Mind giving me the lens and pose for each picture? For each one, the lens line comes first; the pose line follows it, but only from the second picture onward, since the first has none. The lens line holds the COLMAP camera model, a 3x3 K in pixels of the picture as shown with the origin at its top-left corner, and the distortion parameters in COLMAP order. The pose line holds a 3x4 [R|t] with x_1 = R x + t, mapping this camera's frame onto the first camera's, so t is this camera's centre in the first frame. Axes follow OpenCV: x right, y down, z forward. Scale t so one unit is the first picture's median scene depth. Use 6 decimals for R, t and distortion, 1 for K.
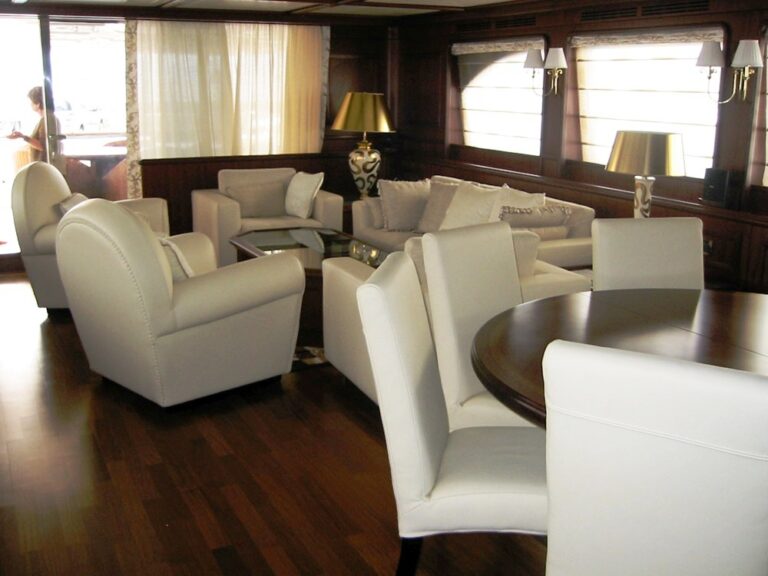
lens RADIAL K [[804.3, 0, 384.0], [0, 804.3, 288.0], [0, 0, 1]] dist [-0.156458, -0.007601]
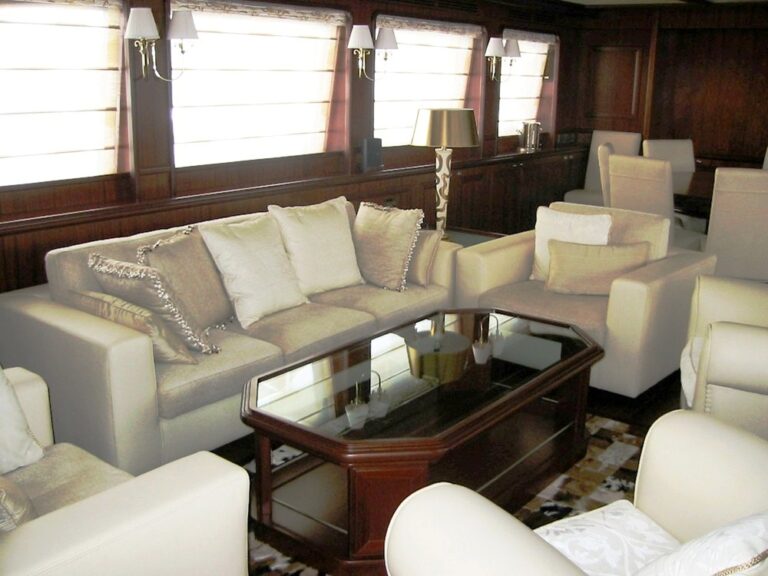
lens RADIAL K [[804.3, 0, 384.0], [0, 804.3, 288.0], [0, 0, 1]] dist [-0.156458, -0.007601]
pose [[-0.458362, -0.244076, 0.854594, -0.601175], [0.192420, 0.911493, 0.363531, -0.347559], [-0.867686, 0.331070, -0.370828, 1.379841]]
